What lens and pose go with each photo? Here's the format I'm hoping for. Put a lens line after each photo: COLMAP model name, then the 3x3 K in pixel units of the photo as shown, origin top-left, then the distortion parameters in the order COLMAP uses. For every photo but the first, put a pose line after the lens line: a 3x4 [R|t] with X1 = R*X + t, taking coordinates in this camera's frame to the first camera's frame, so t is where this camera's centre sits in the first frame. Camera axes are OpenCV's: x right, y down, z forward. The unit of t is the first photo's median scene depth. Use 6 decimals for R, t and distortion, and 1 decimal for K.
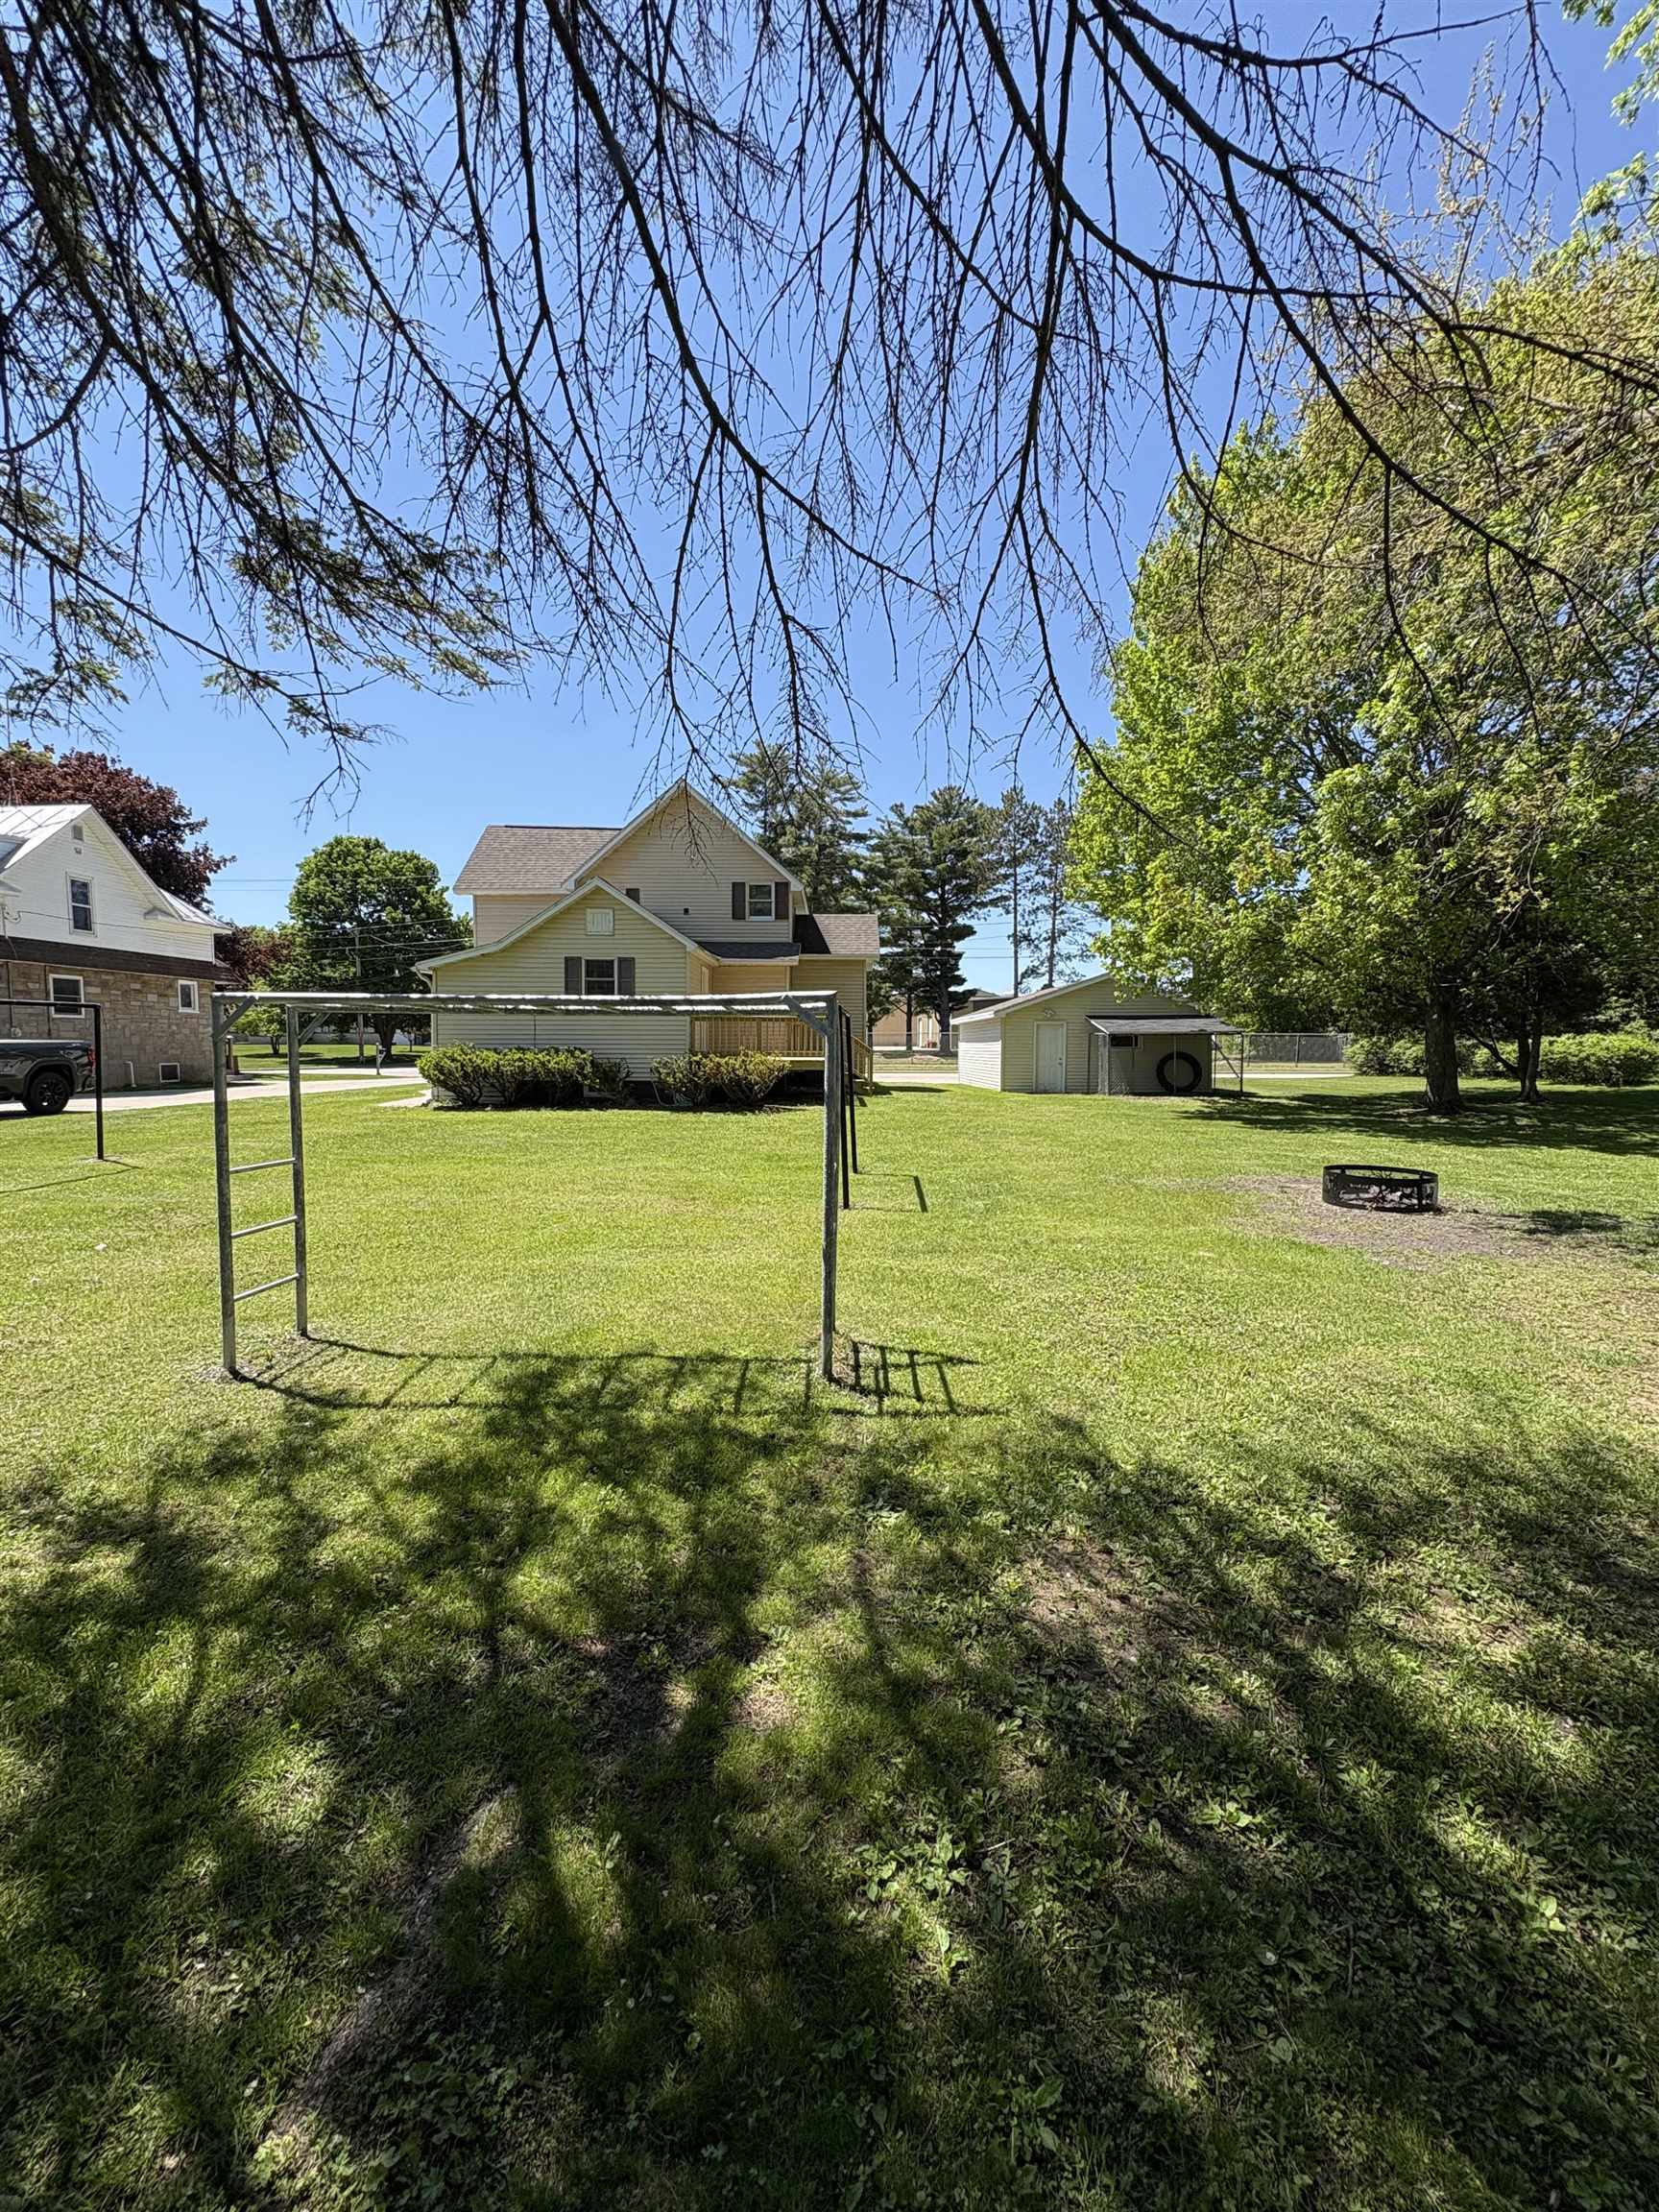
lens RADIAL K [[875.0, 0, 829.5], [0, 875.0, 1106.0], [0, 0, 1]] dist [0.000765, 0.000743]
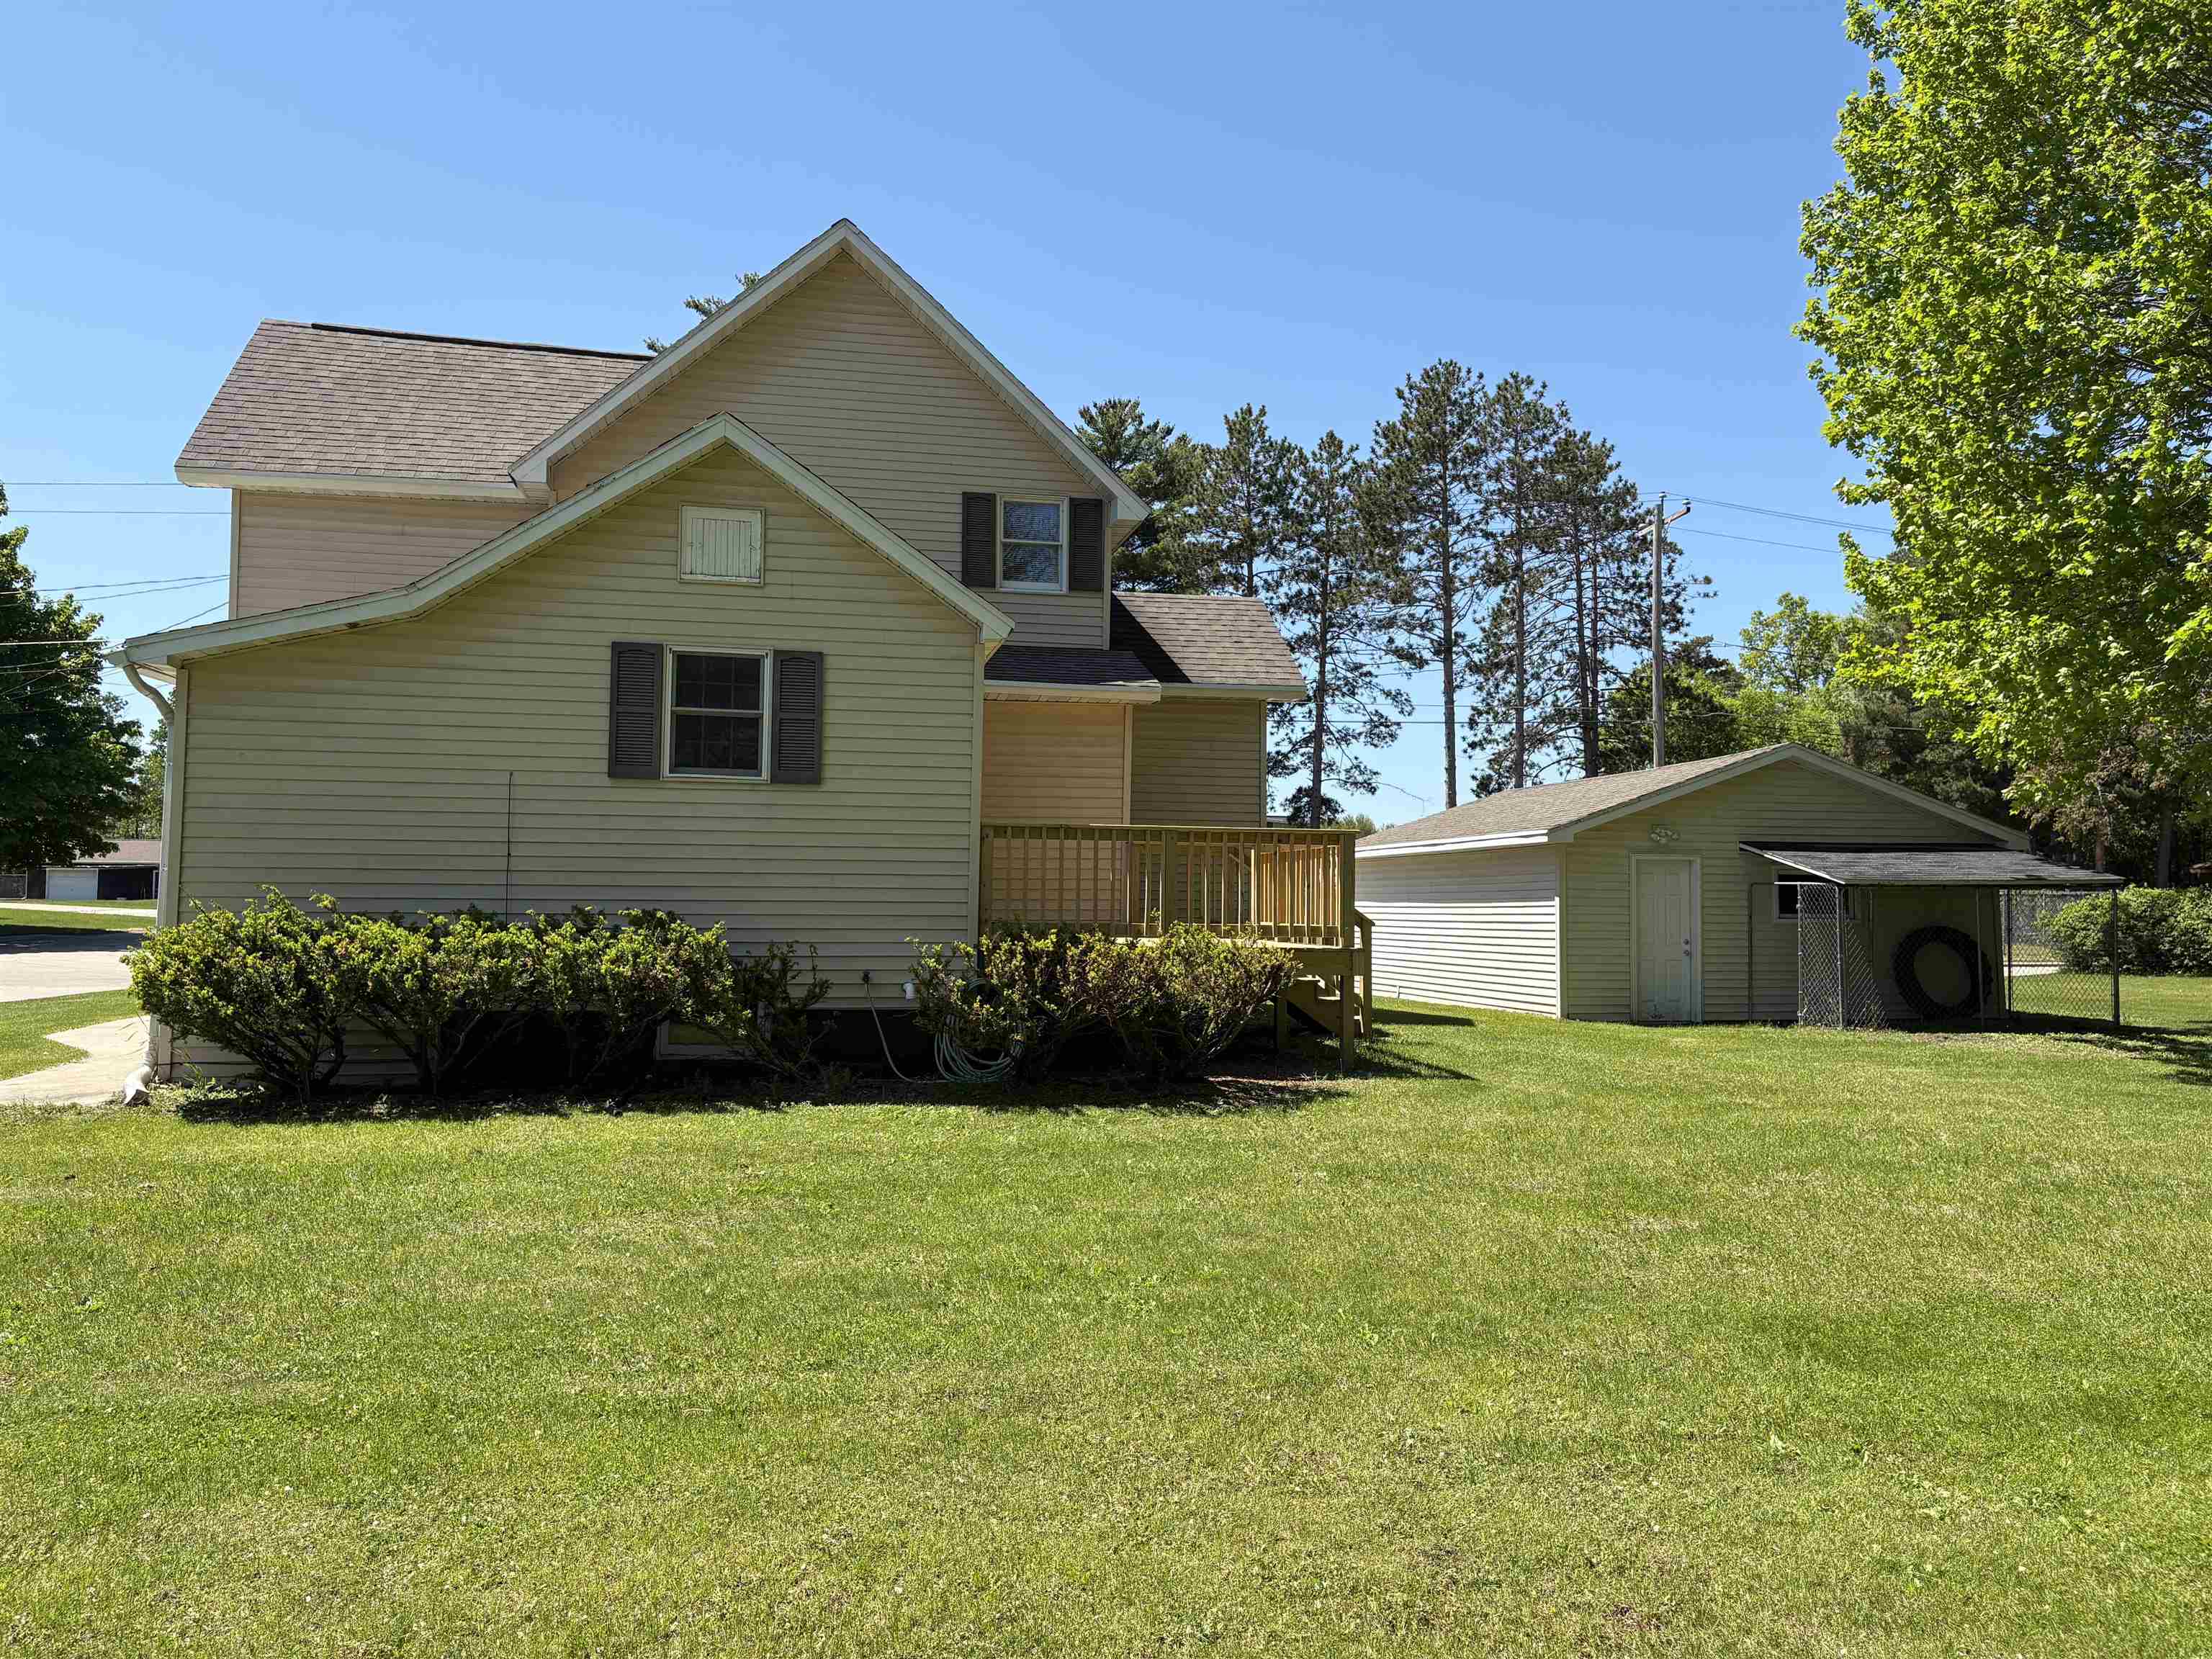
lens RADIAL K [[1684.4, 0, 1106.0], [0, 1684.4, 829.5], [0, 0, 1]] dist [0.059199, 0.001736]
pose [[0.983499, 0.013317, 0.180421, -0.168890], [0.007364, 0.993514, -0.113474, -0.016943], [-0.180761, 0.112930, 0.977022, 0.243281]]
